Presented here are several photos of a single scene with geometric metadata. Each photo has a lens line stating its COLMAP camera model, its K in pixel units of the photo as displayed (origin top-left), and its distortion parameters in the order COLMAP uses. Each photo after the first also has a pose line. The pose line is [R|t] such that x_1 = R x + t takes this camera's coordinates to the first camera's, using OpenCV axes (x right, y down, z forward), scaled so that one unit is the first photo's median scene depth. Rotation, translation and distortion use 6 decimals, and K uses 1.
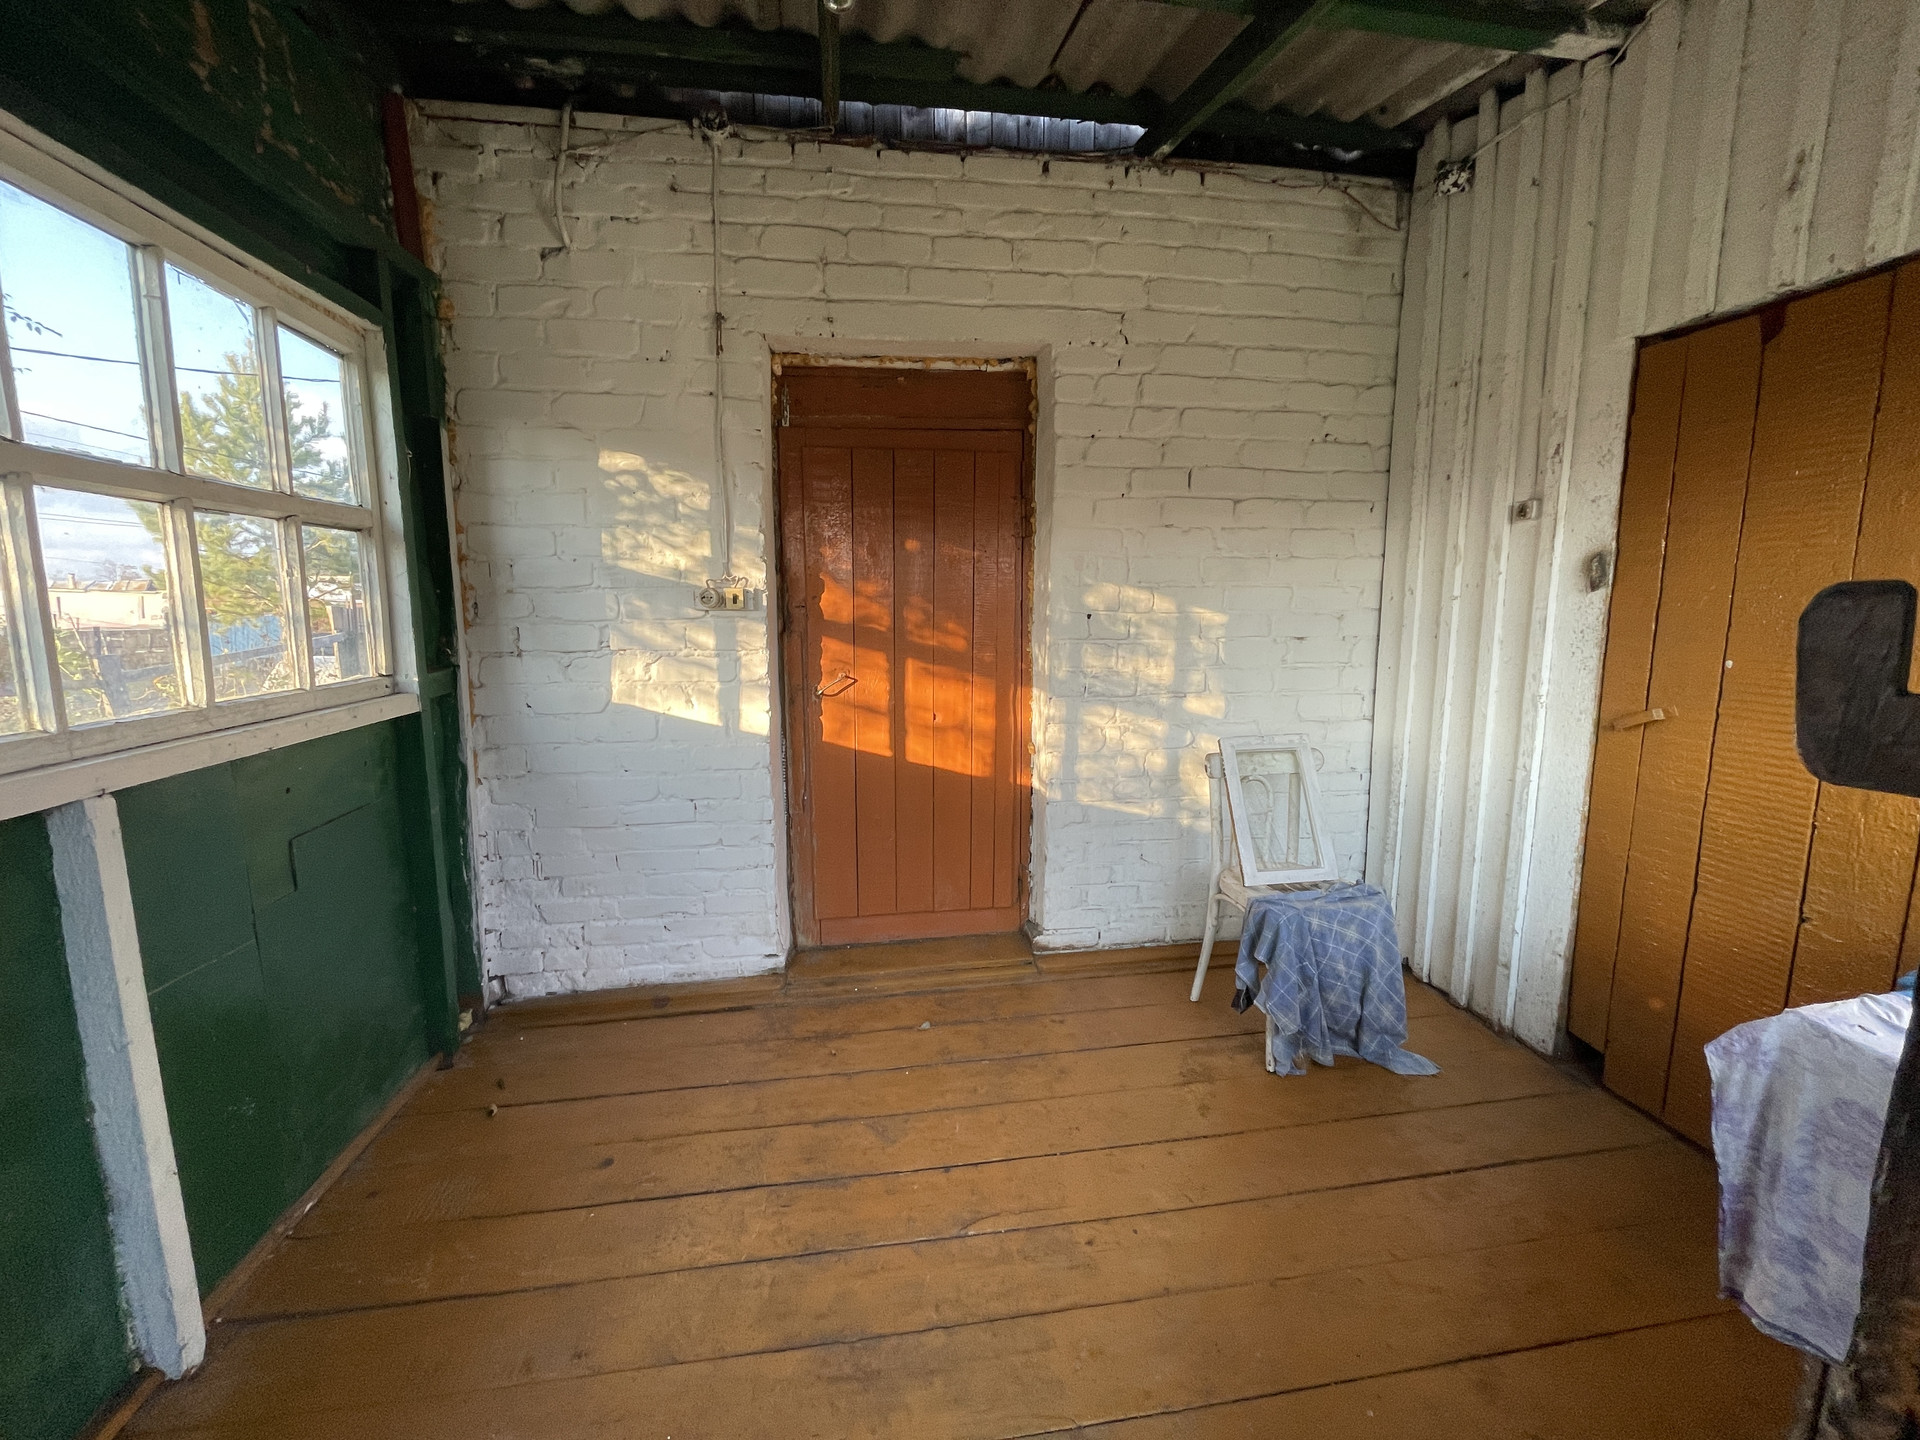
lens RADIAL K [[767.9, 0, 953.7], [0, 767.9, 713.1], [0, 0, 1]] dist [-0.007259, 0.000290]
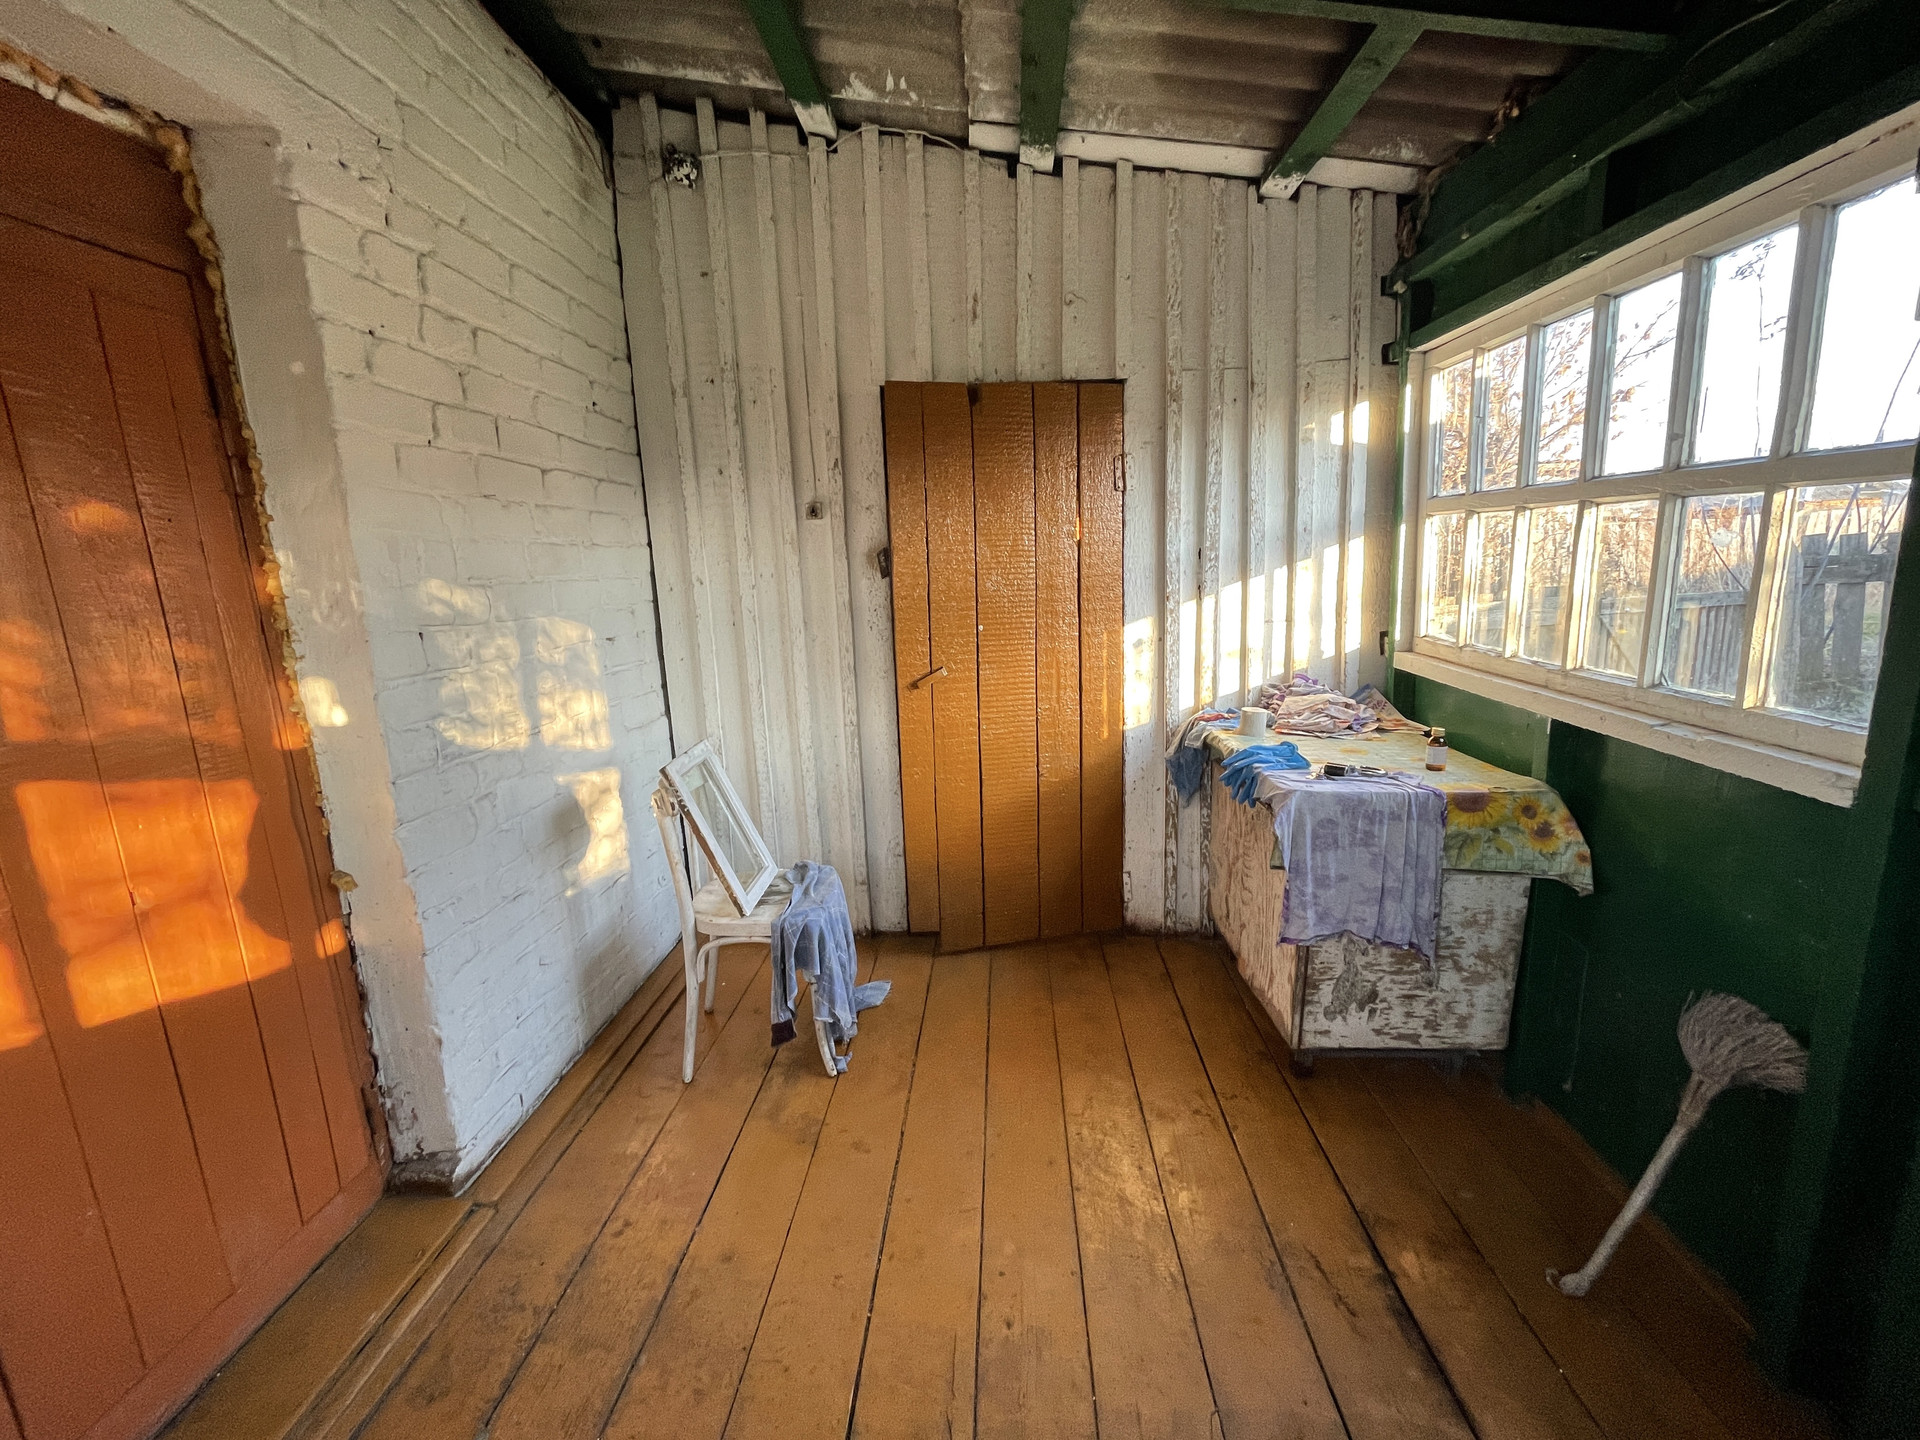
lens RADIAL K [[767.9, 0, 953.7], [0, 767.9, 715.5], [0, 0, 1]] dist [-0.007259, 0.000290]
pose [[0.215687, -0.192902, 0.957219, -0.344576], [0.165992, 0.973268, 0.158733, -0.095377], [-0.962250, 0.124654, 0.241941, 0.470634]]
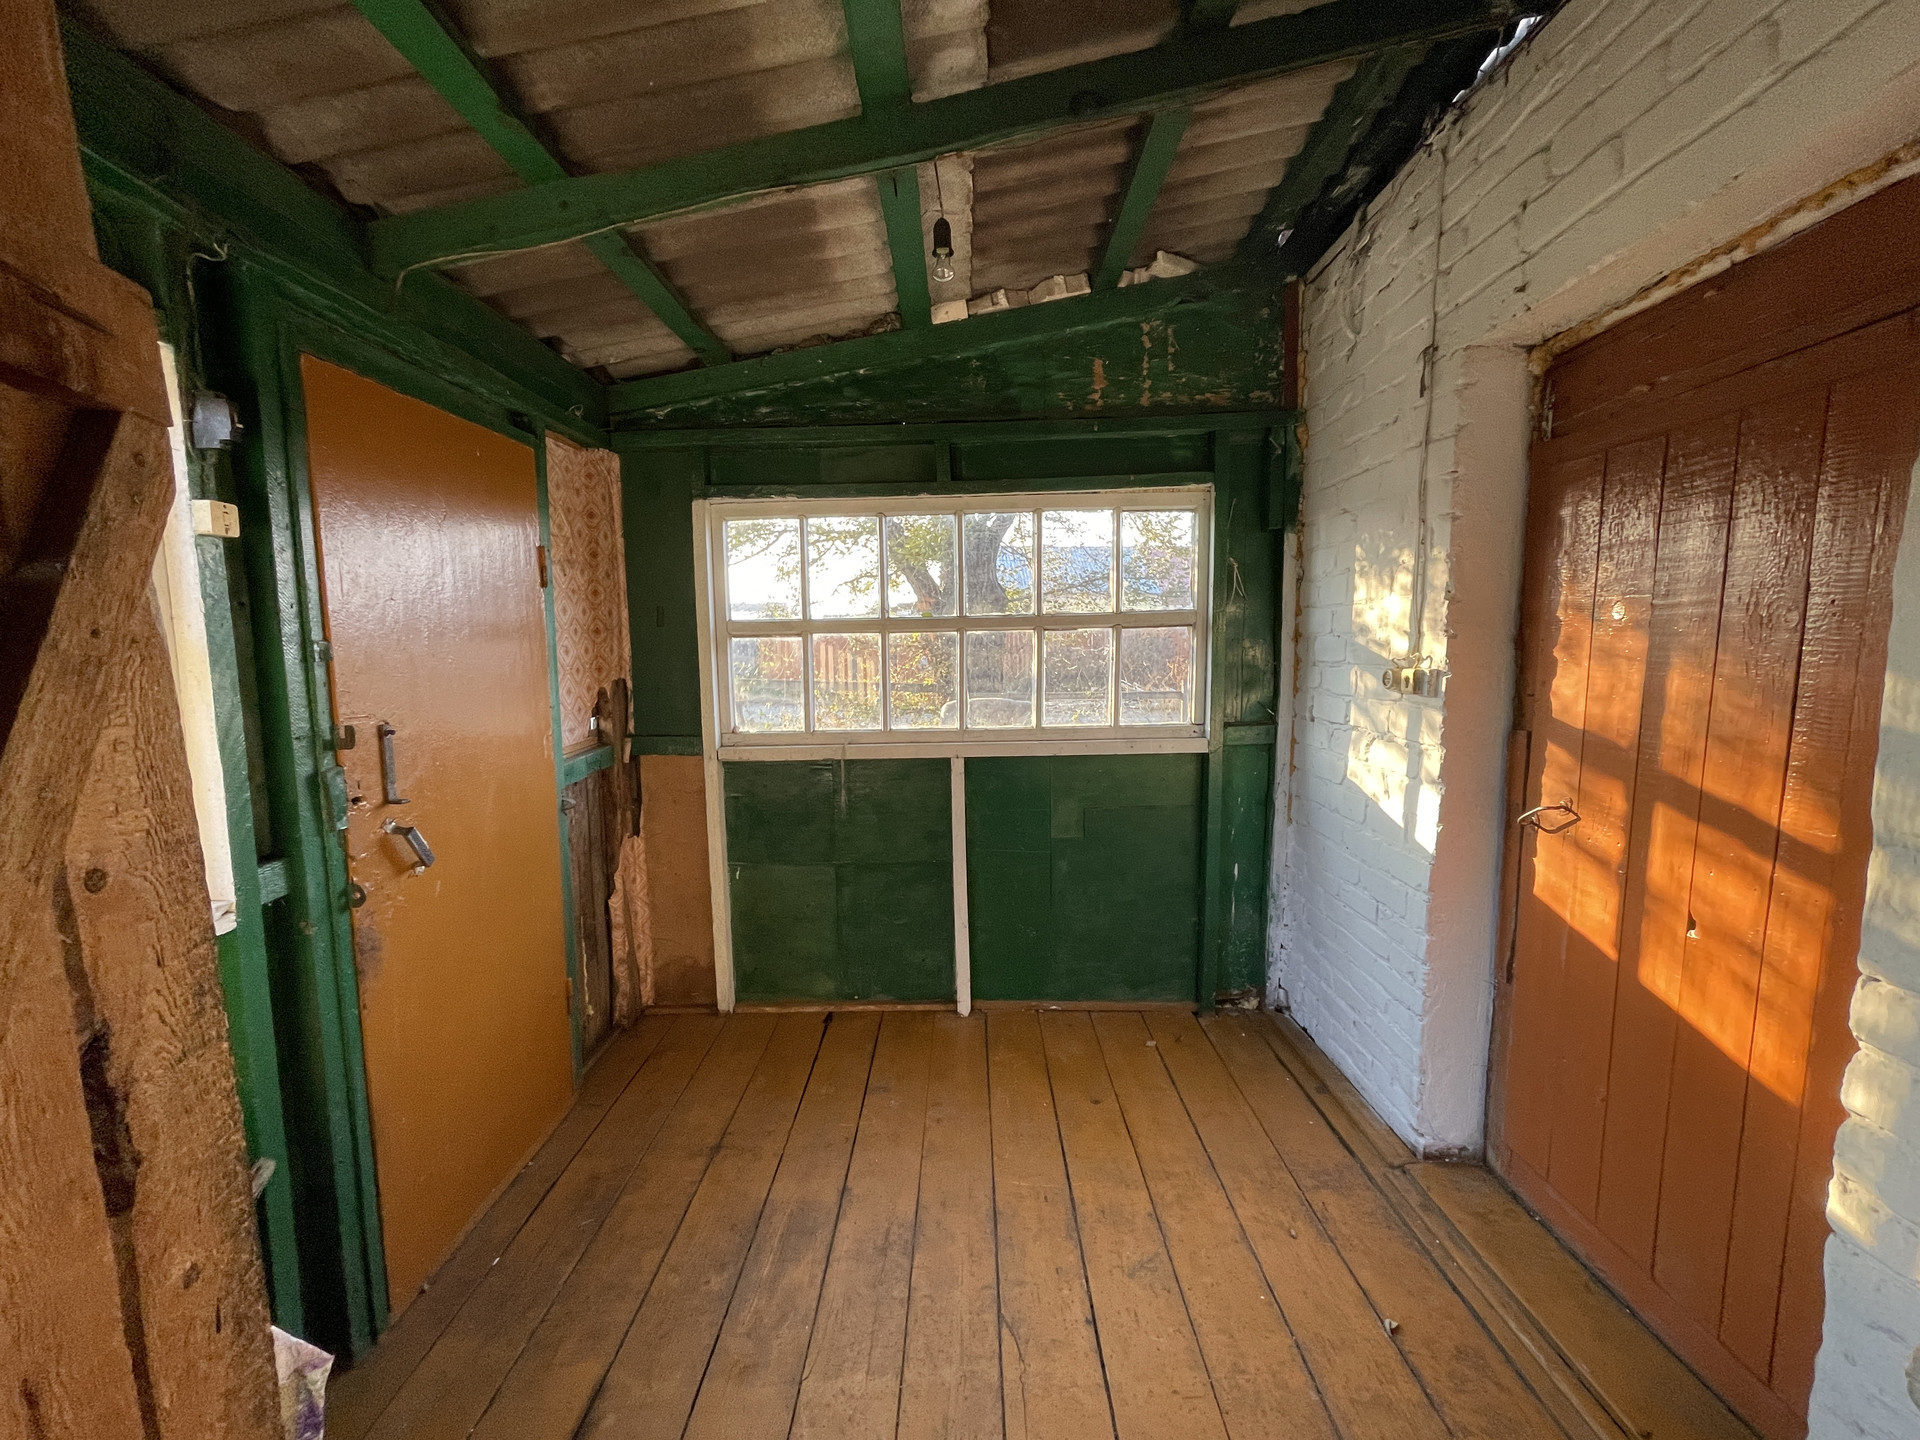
lens RADIAL K [[767.9, 0, 963.4], [0, 767.9, 717.0], [0, 0, 1]] dist [-0.007259, 0.000290]
pose [[-0.158675, 0.100995, -0.982152, 0.589210], [-0.123347, 0.984934, 0.121209, -0.145893], [0.979596, 0.140378, -0.143827, 0.619562]]
